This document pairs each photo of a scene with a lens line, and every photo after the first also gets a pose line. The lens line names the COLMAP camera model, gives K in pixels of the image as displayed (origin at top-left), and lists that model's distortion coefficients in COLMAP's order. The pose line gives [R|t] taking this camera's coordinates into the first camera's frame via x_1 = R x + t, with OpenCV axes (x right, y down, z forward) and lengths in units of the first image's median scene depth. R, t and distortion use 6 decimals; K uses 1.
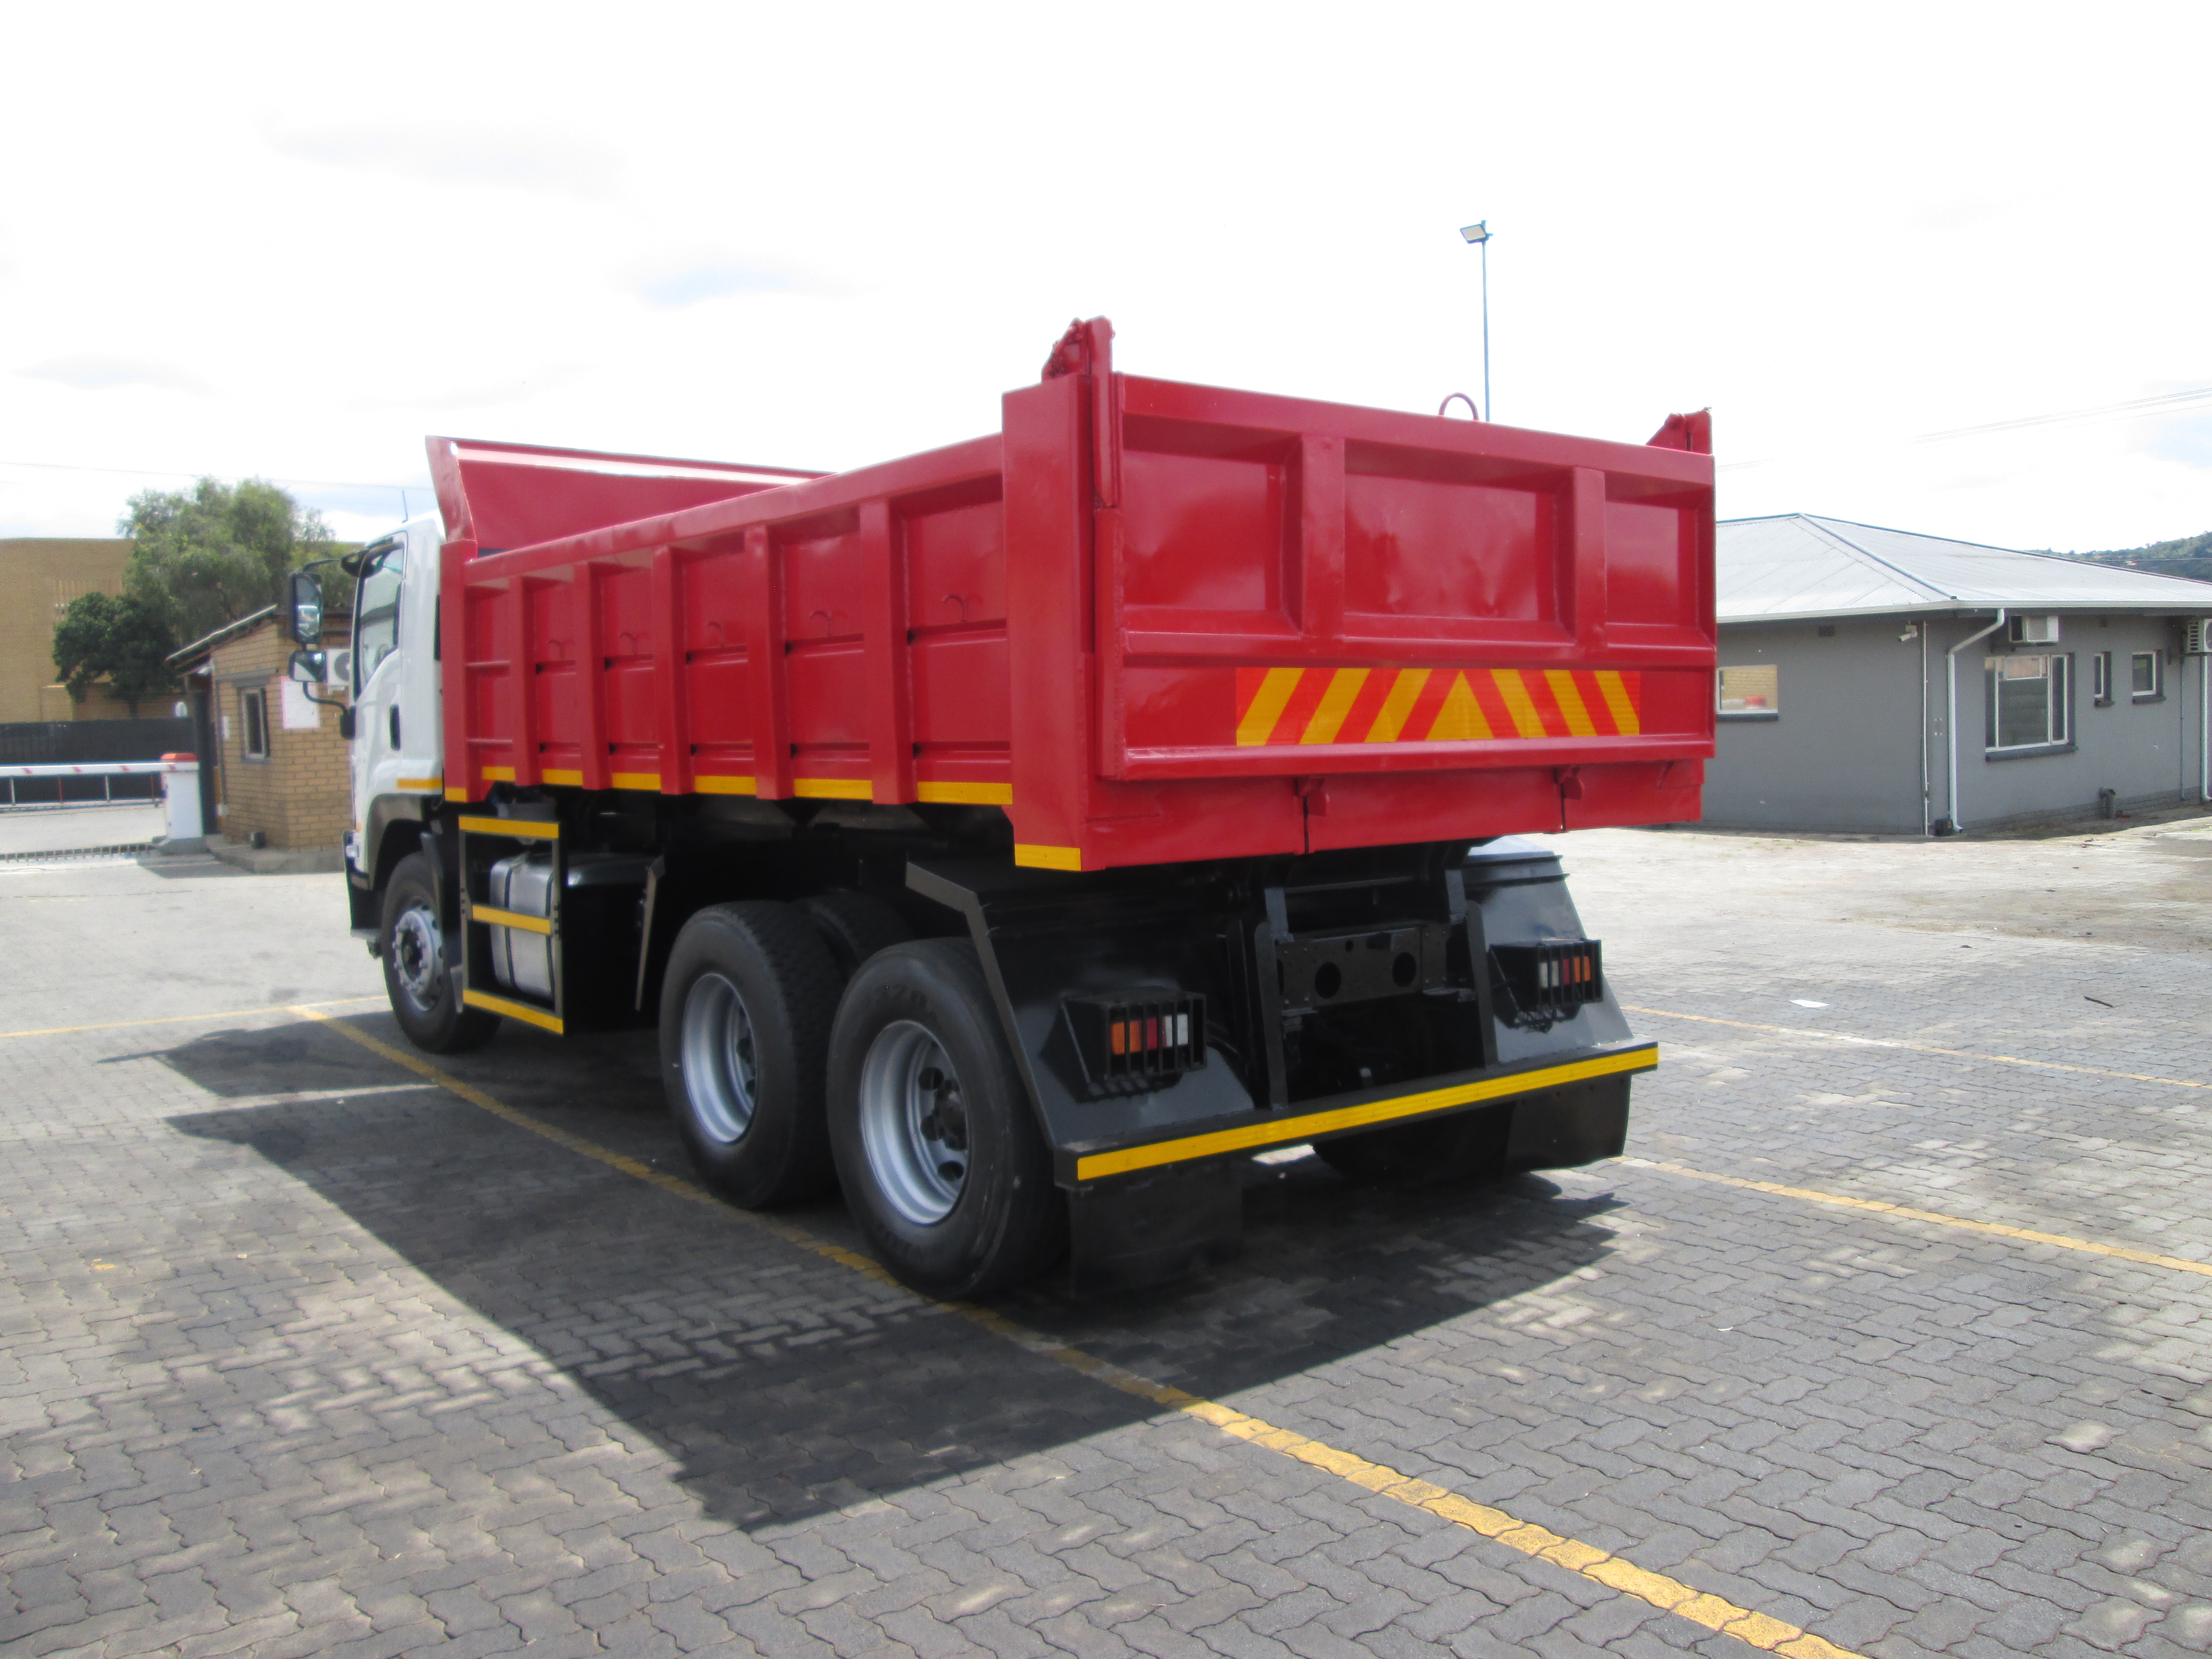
lens RADIAL K [[1805.0, 0, 1106.0], [0, 1805.0, 829.5], [0, 0, 1]] dist [-0.058898, 0.042759]
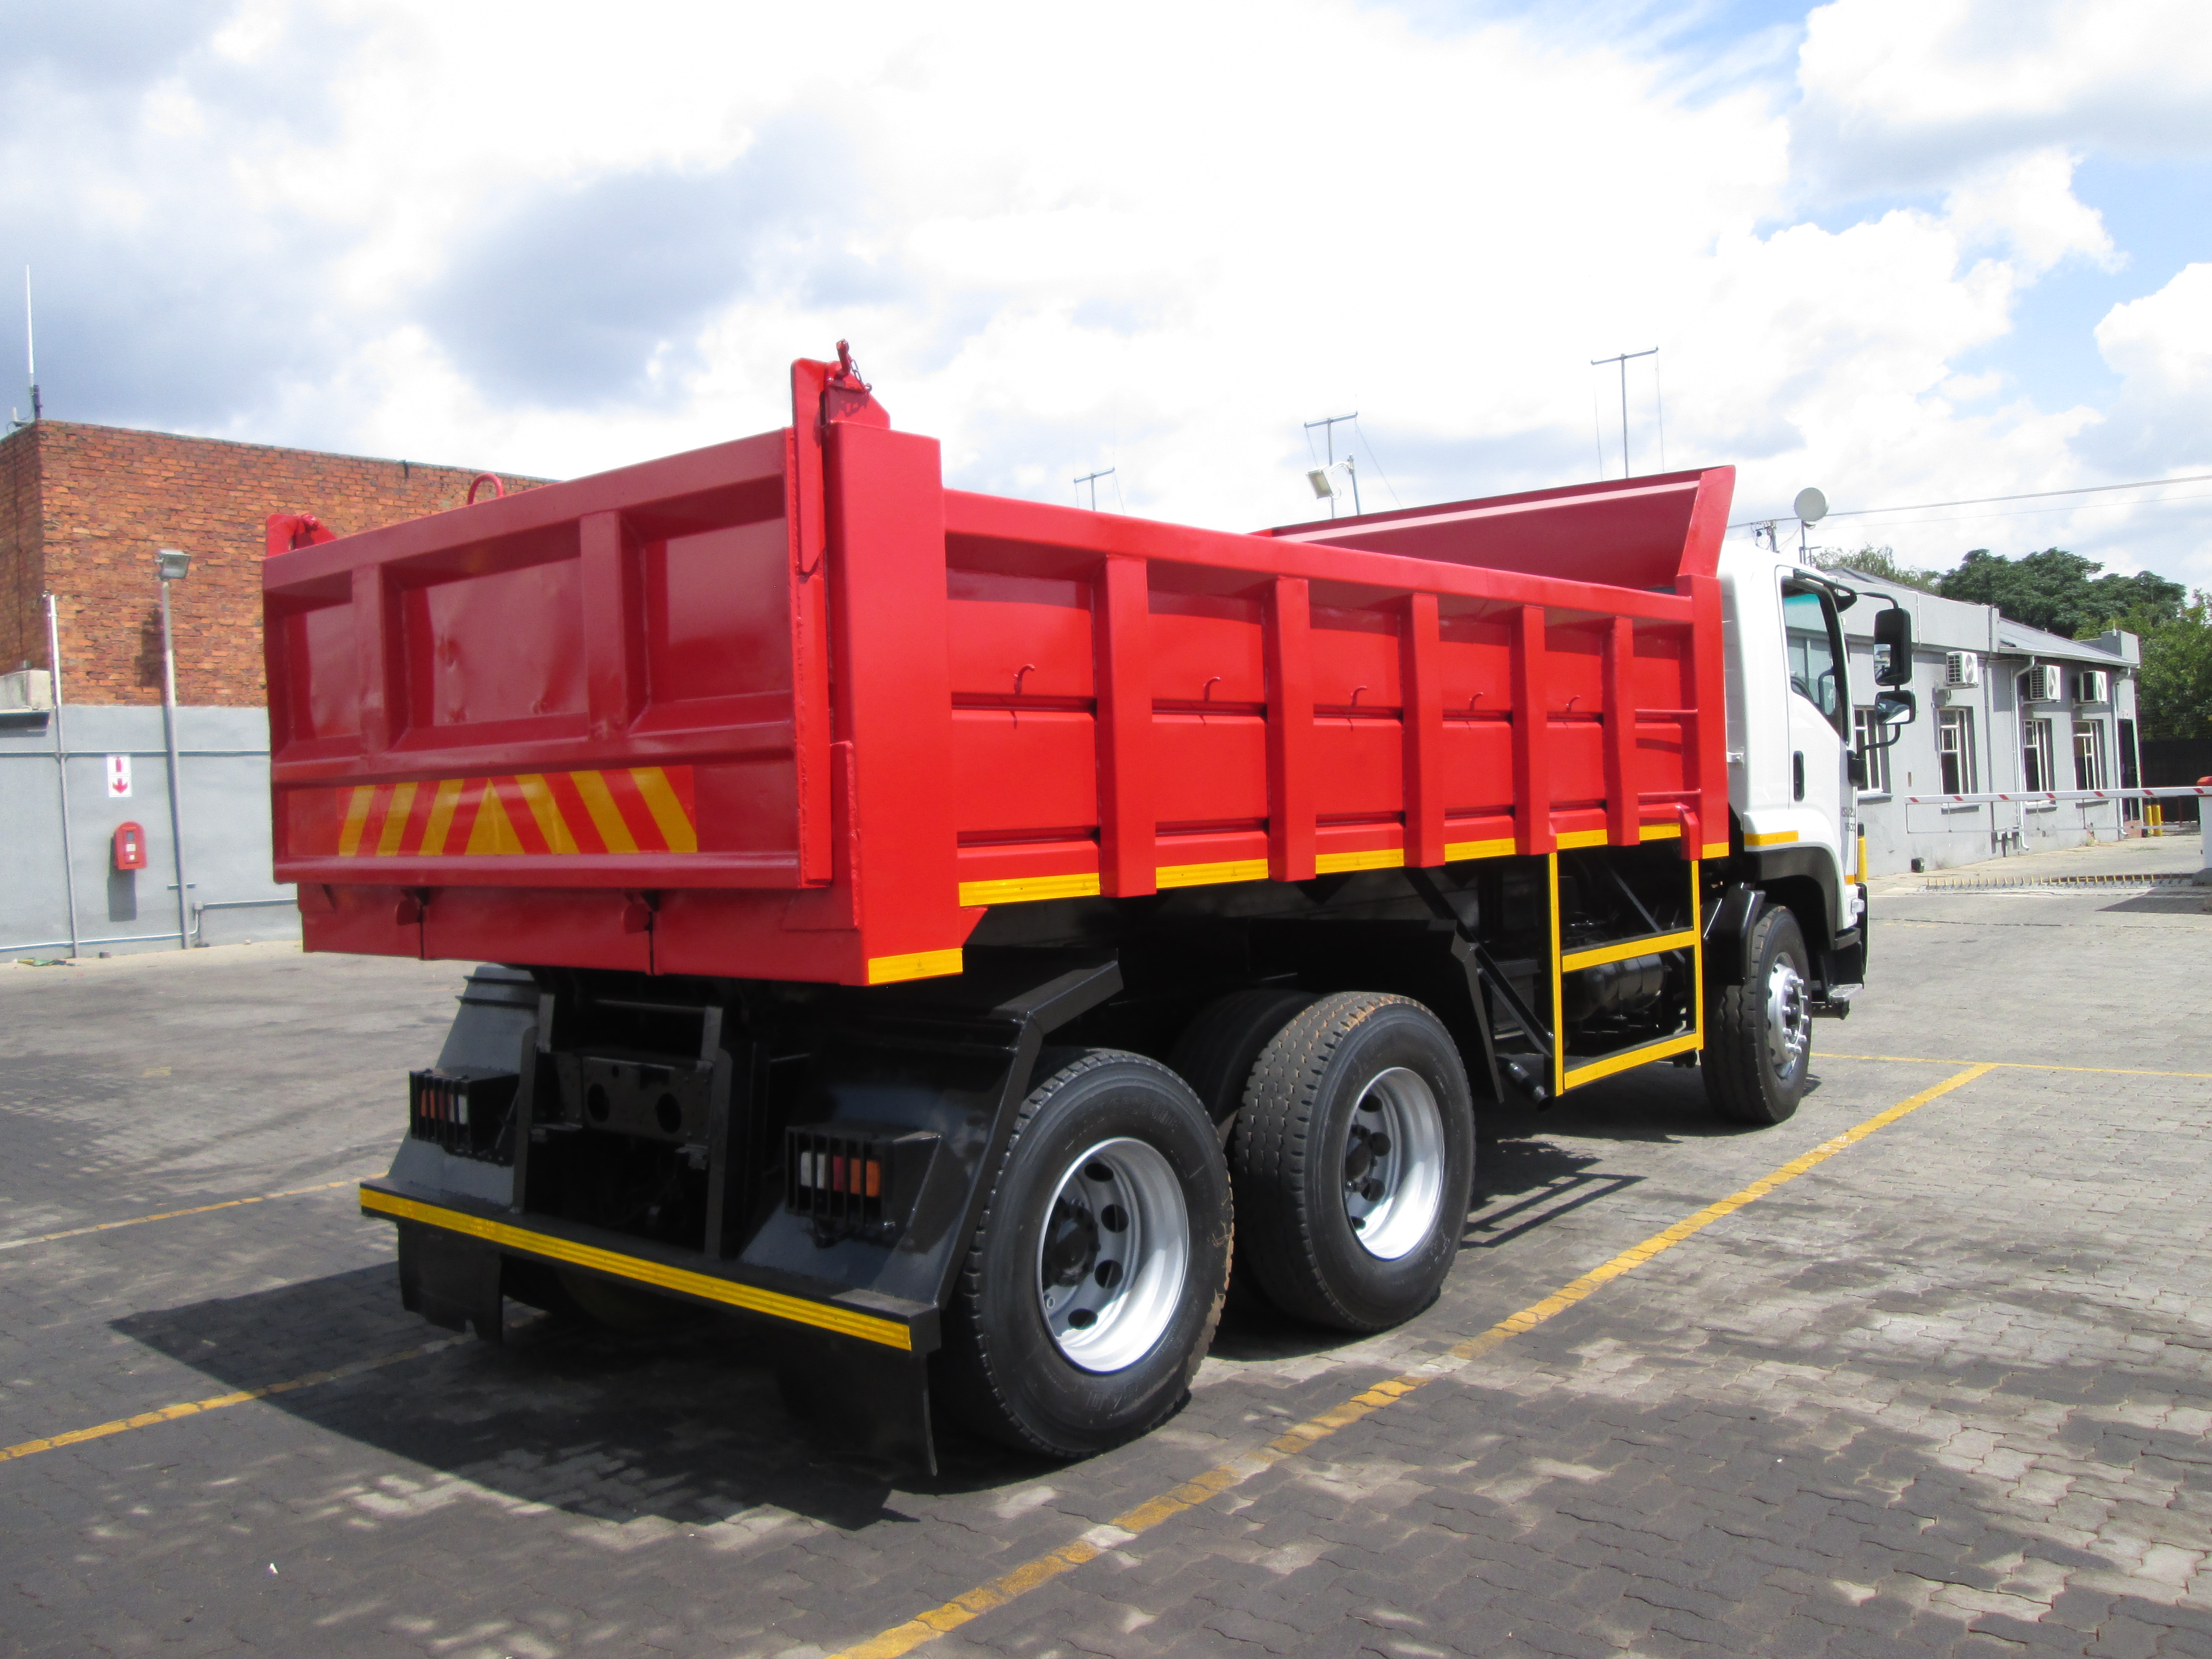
lens RADIAL K [[1792.5, 0, 1106.0], [0, 1792.5, 829.5], [0, 0, 1]] dist [-0.052606, 0.021590]
pose [[0.207276, 0.024435, -0.977977, 1.186330], [-0.024307, 0.999508, 0.019821, -0.092061], [0.977980, 0.019663, 0.207768, 1.158783]]
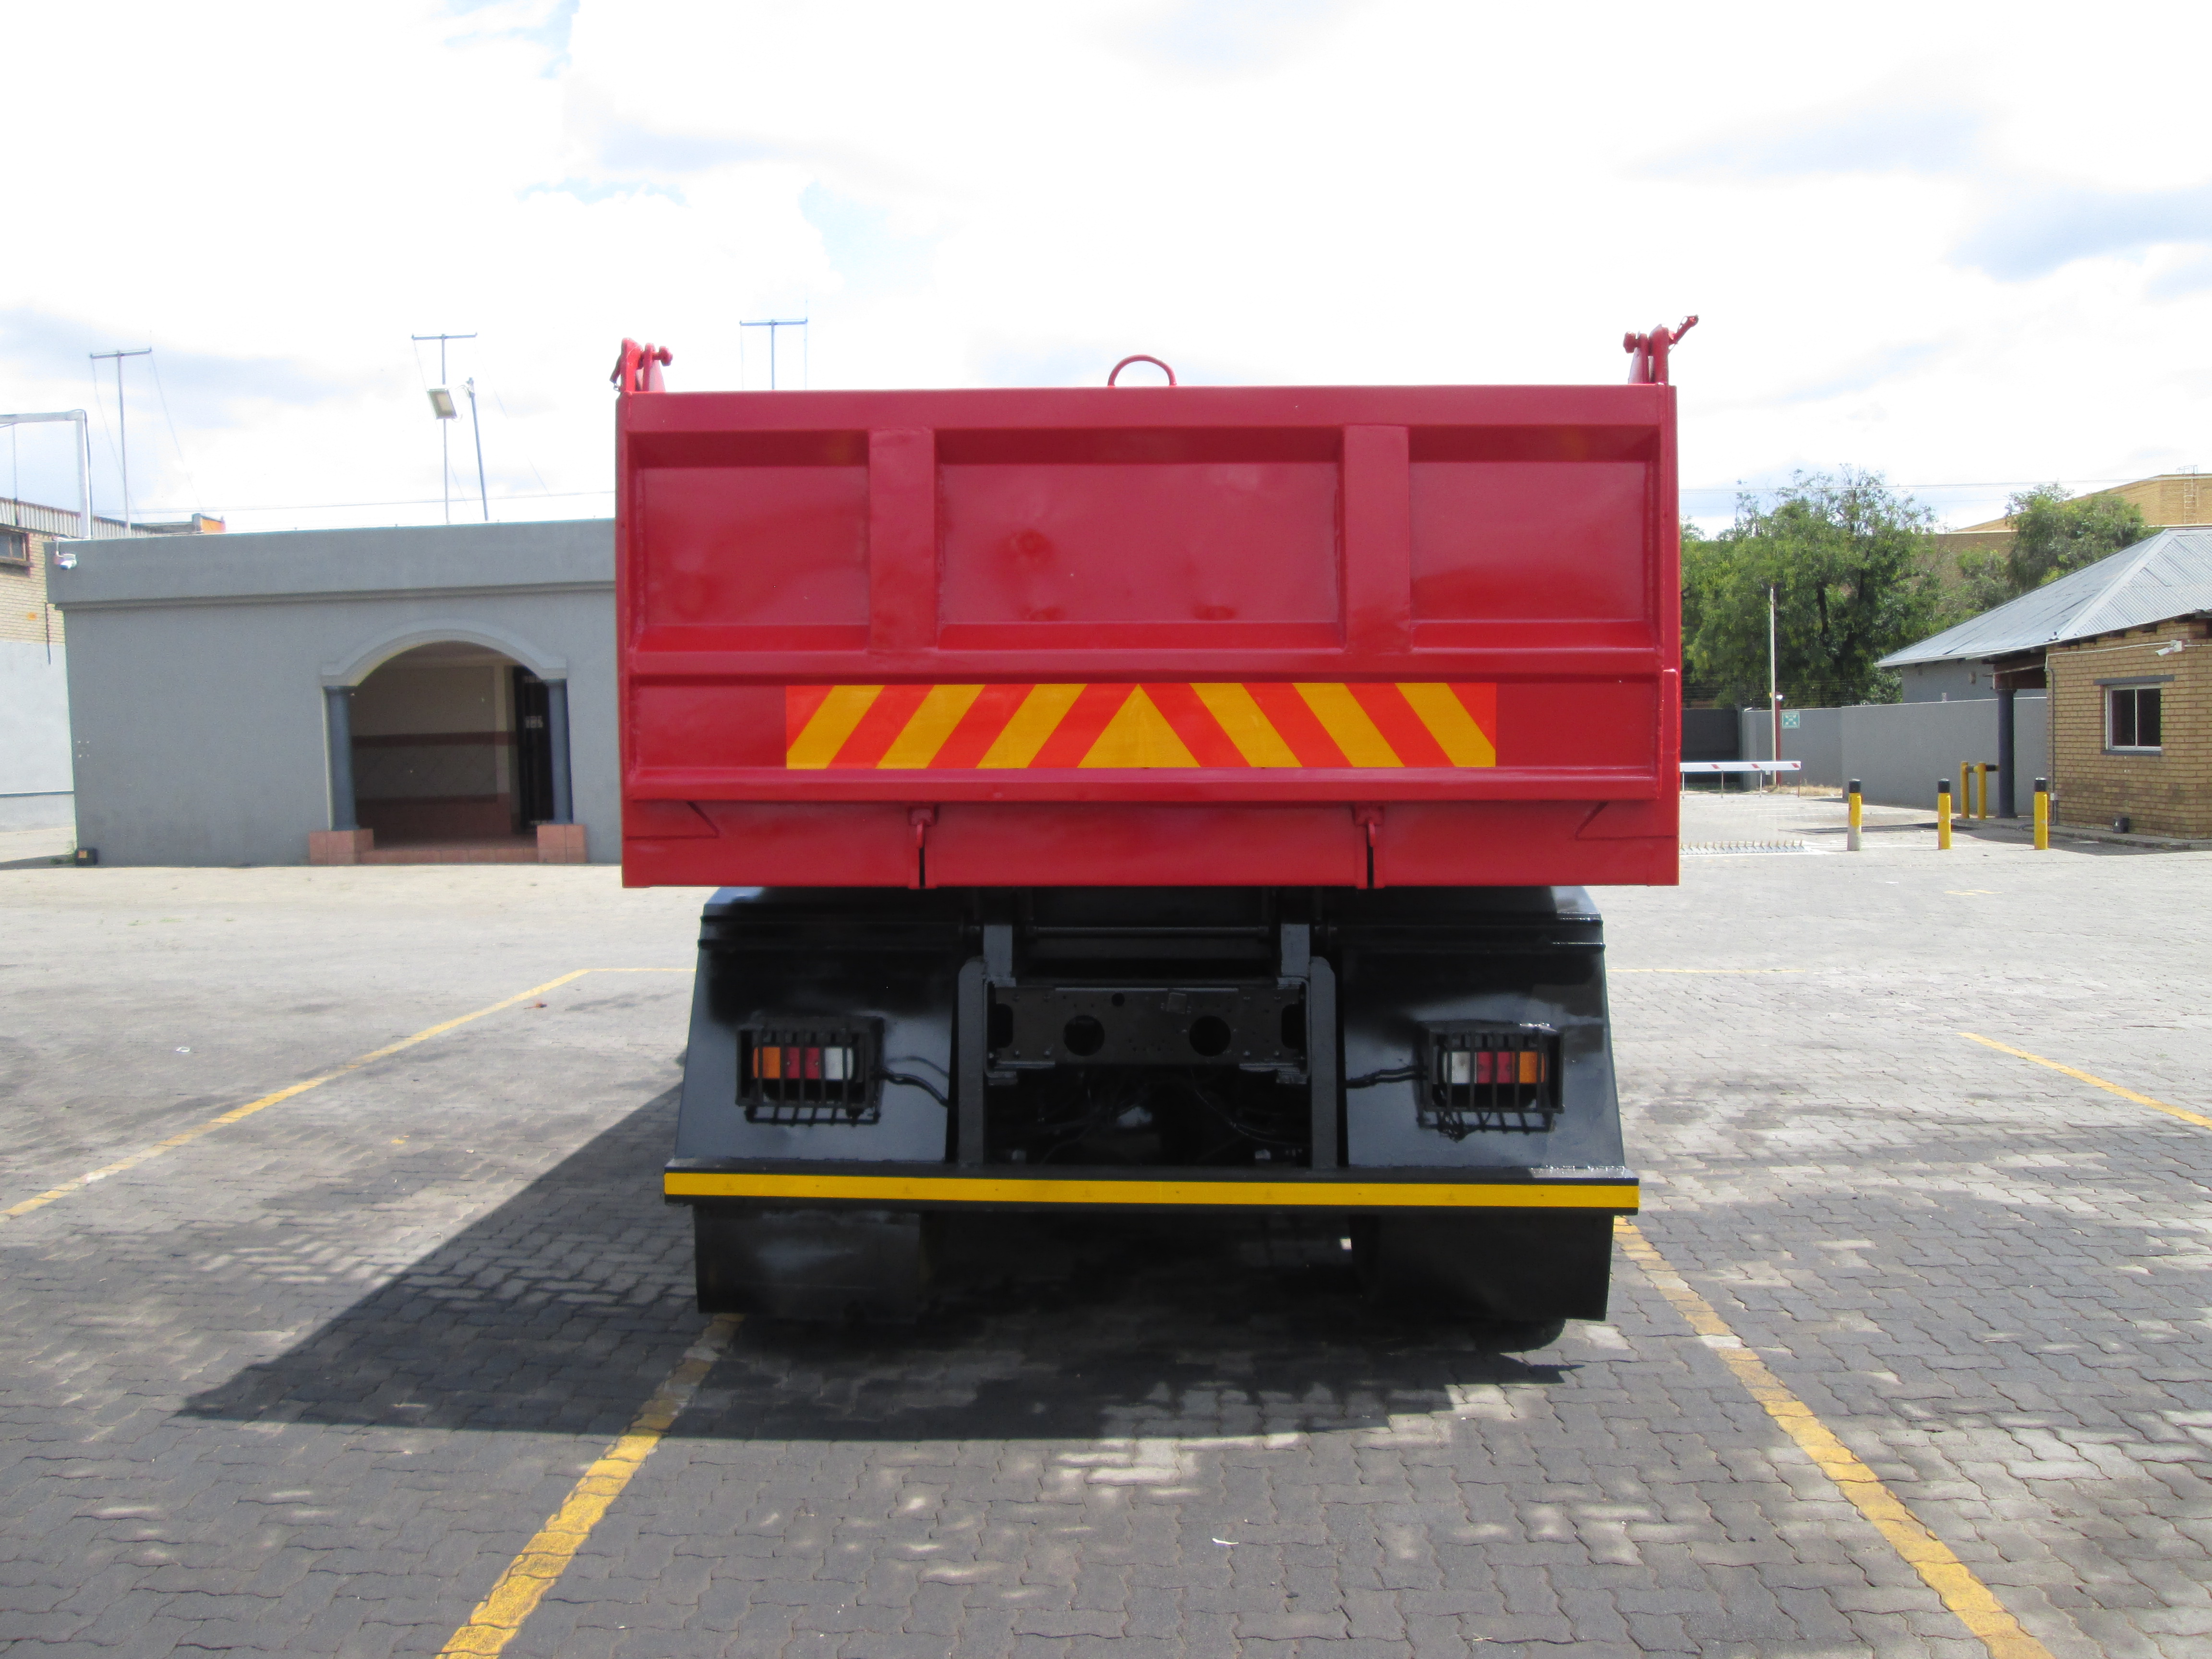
lens RADIAL K [[1805.0, 0, 1106.0], [0, 1805.0, 829.5], [0, 0, 1]] dist [-0.058898, 0.042759]
pose [[0.764841, 0.047366, -0.642476, 0.757889], [-0.046209, 0.998758, 0.018624, -0.037368], [0.642560, 0.015444, 0.766080, 0.356986]]
